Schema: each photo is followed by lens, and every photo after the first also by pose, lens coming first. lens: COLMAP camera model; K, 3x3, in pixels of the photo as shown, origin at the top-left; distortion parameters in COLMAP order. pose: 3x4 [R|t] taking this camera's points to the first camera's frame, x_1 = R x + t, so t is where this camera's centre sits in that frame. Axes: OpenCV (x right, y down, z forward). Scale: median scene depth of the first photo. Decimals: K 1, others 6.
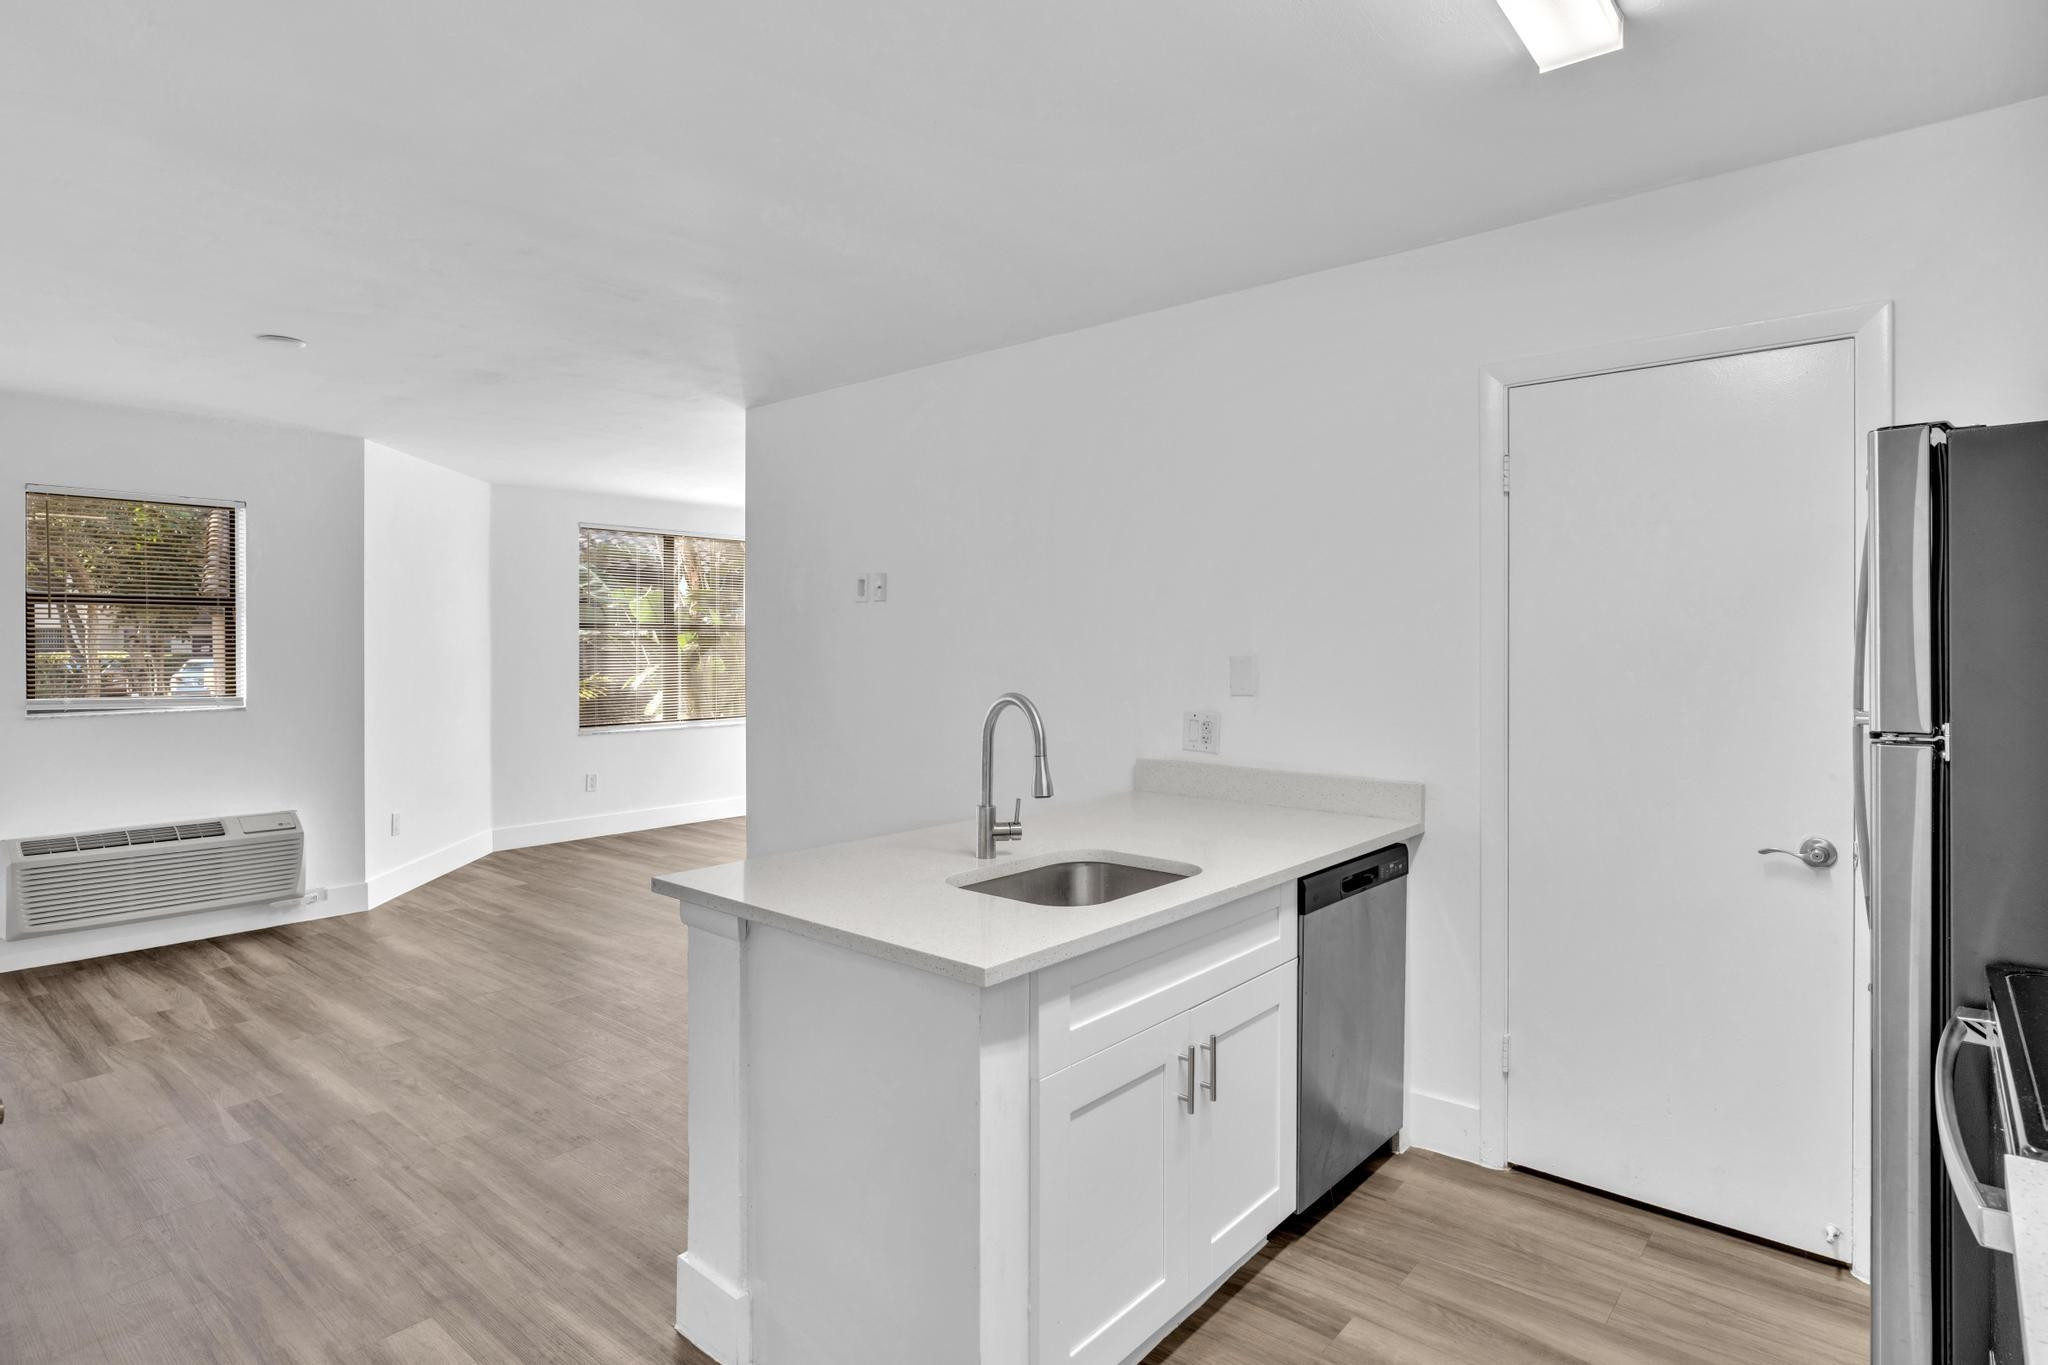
lens RADIAL K [[1089.5, 0, 1025.9], [0, 1089.5, 644.6], [0, 0, 1]] dist [0.000619, 0.002412]
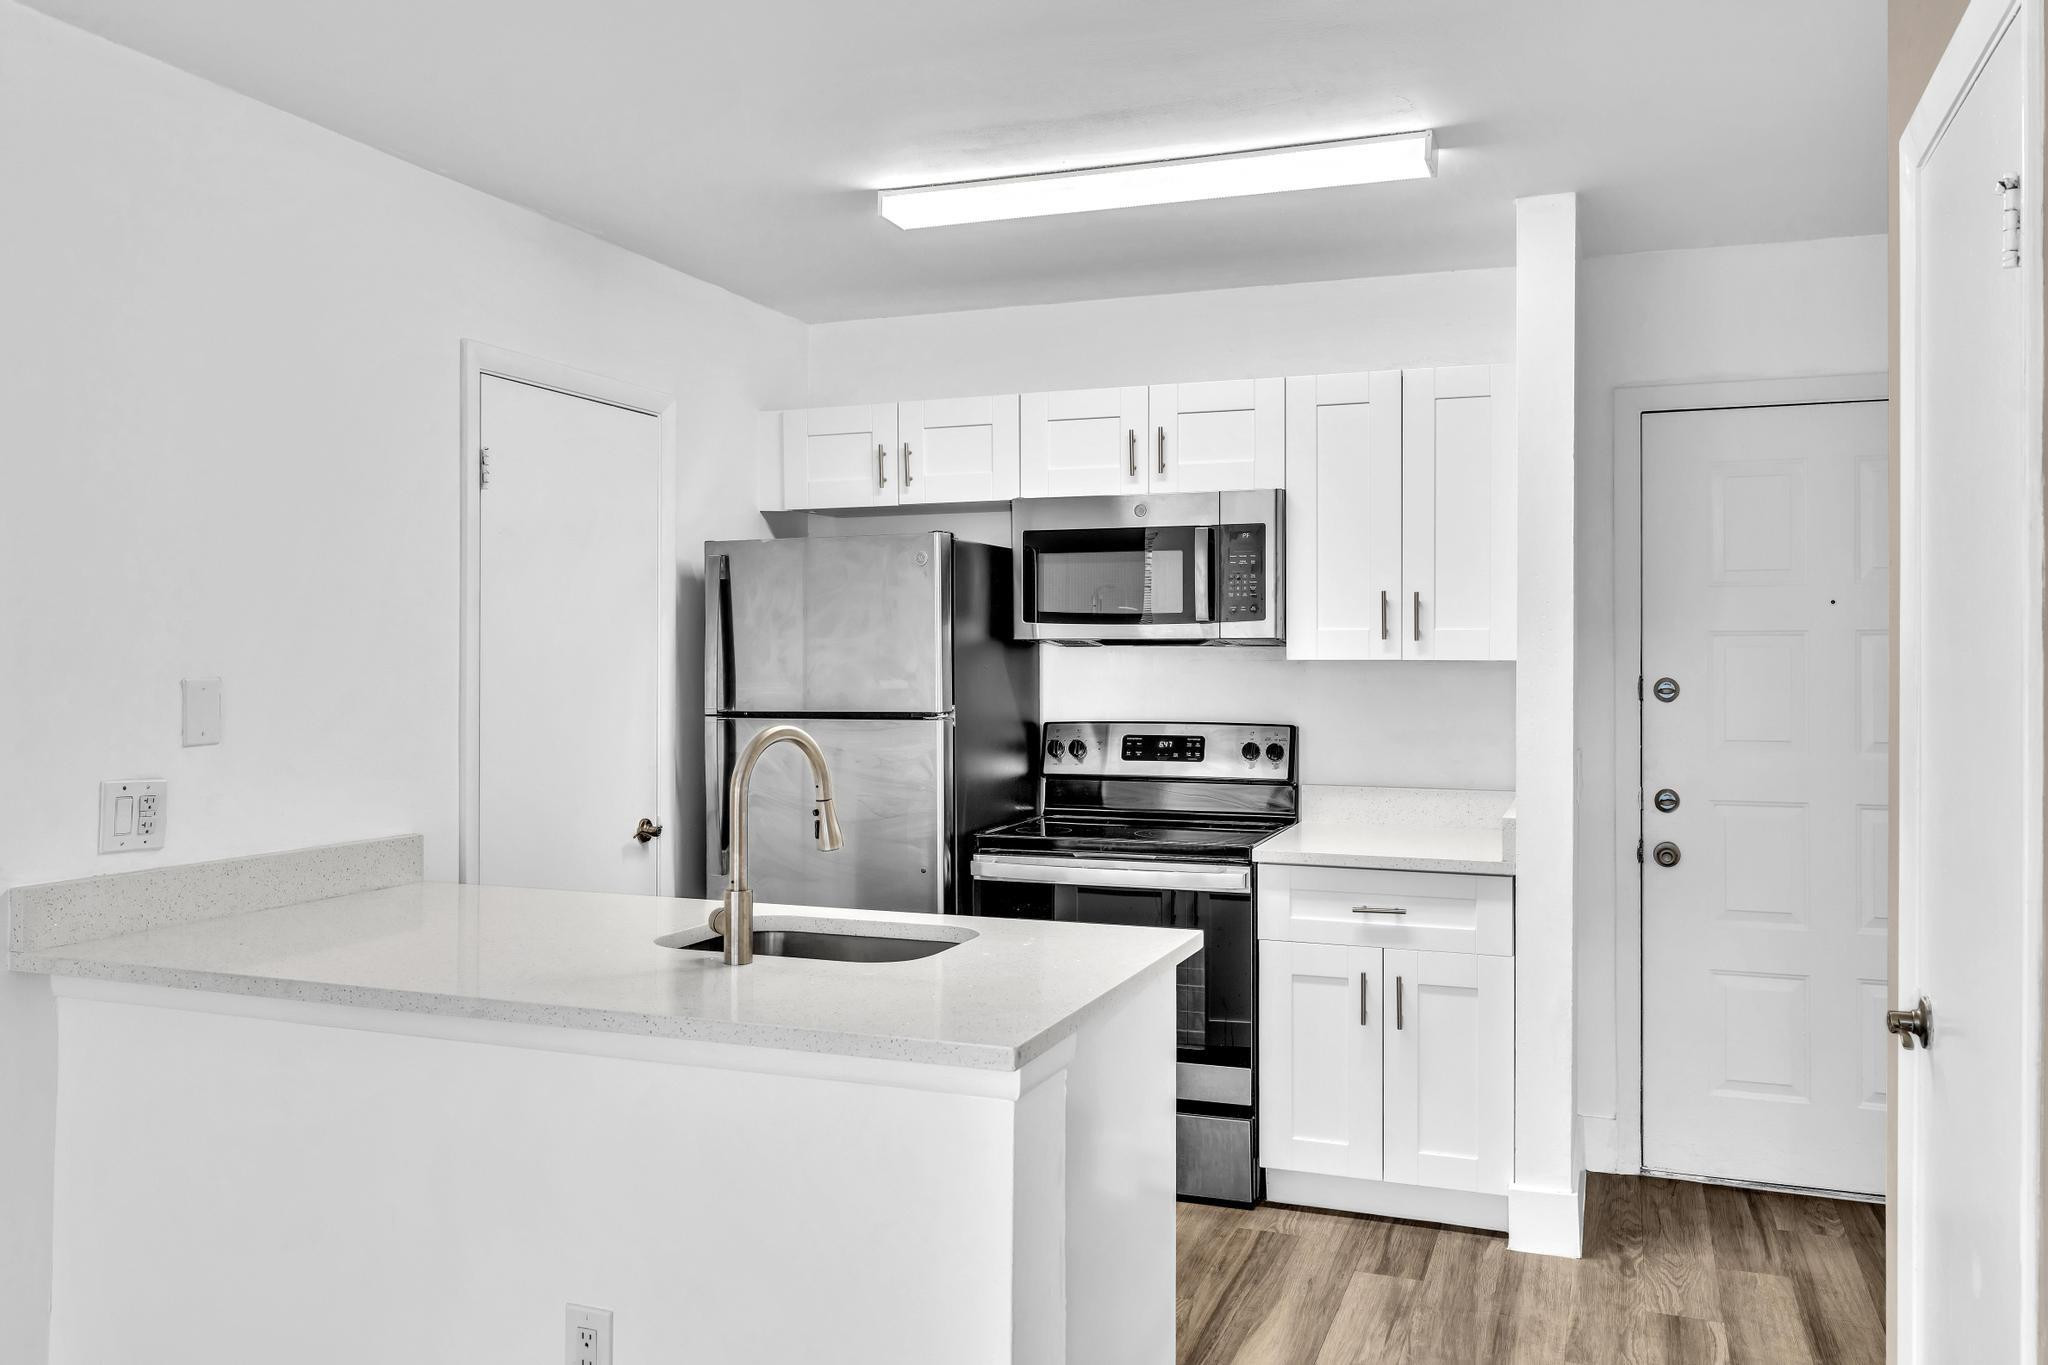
lens RADIAL K [[1565.9, 0, 1014.6], [0, 1565.9, 661.6], [0, 0, 1]] dist [0.003904, -0.009238]
pose [[-0.332836, -0.001993, 0.942983, -0.784878], [0.000720, 0.999997, 0.002368, -0.001844], [-0.942984, 0.001468, -0.332834, 0.872492]]
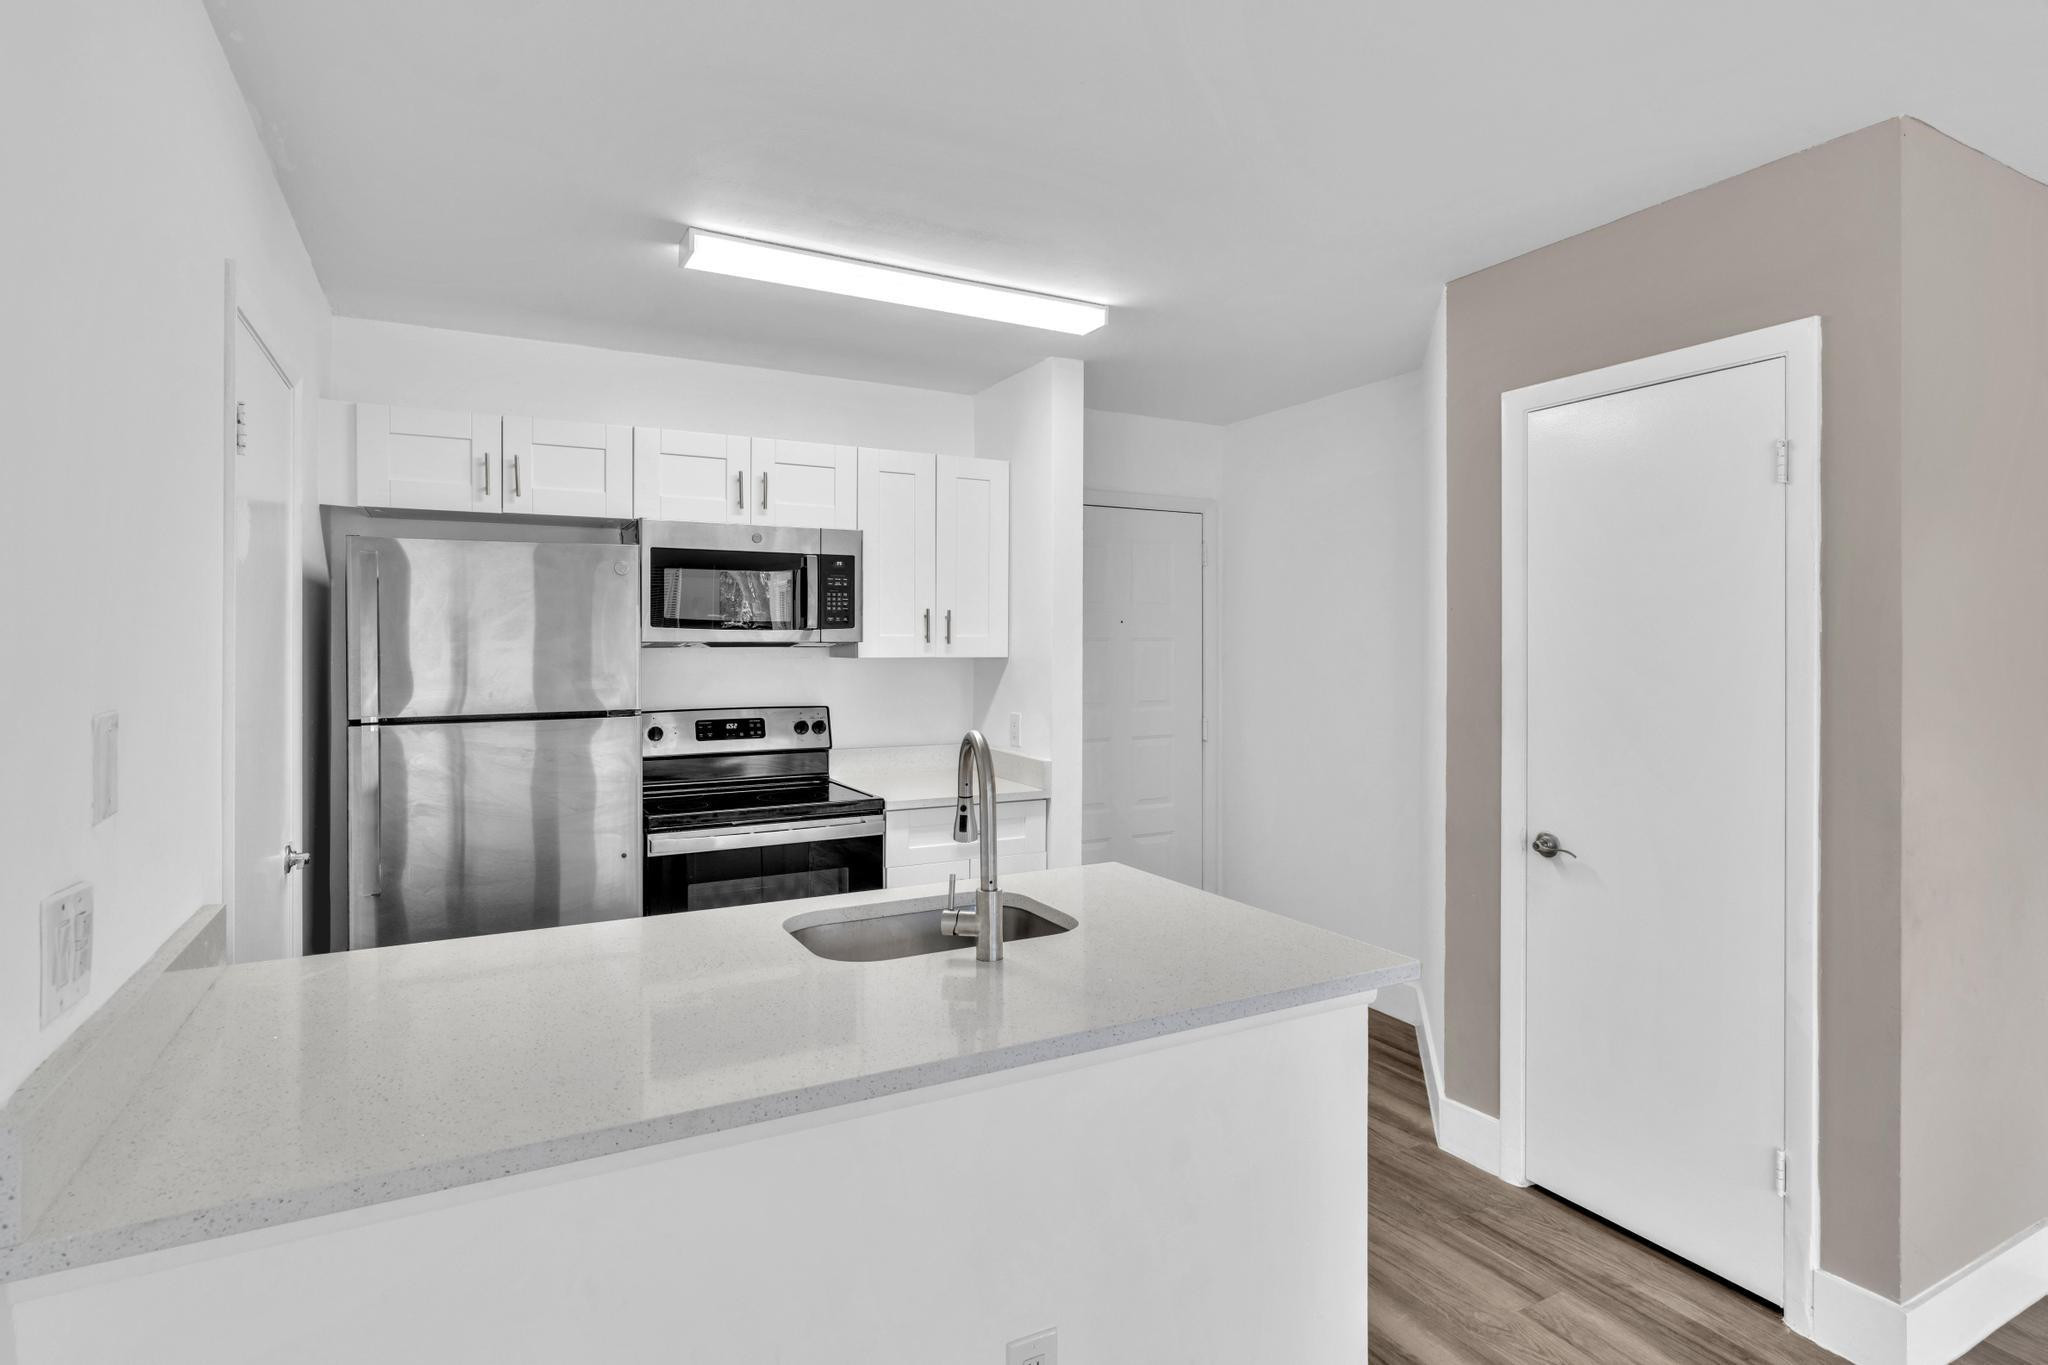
lens RADIAL K [[1046.0, 0, 1017.7], [0, 1046.0, 651.2], [0, 0, 1]] dist [-0.003061, 0.000614]
pose [[-0.930227, -0.000861, 0.366983, -0.238119], [0.001693, 0.999977, 0.006638, -0.014786], [-0.366980, 0.006796, -0.930204, 1.239071]]
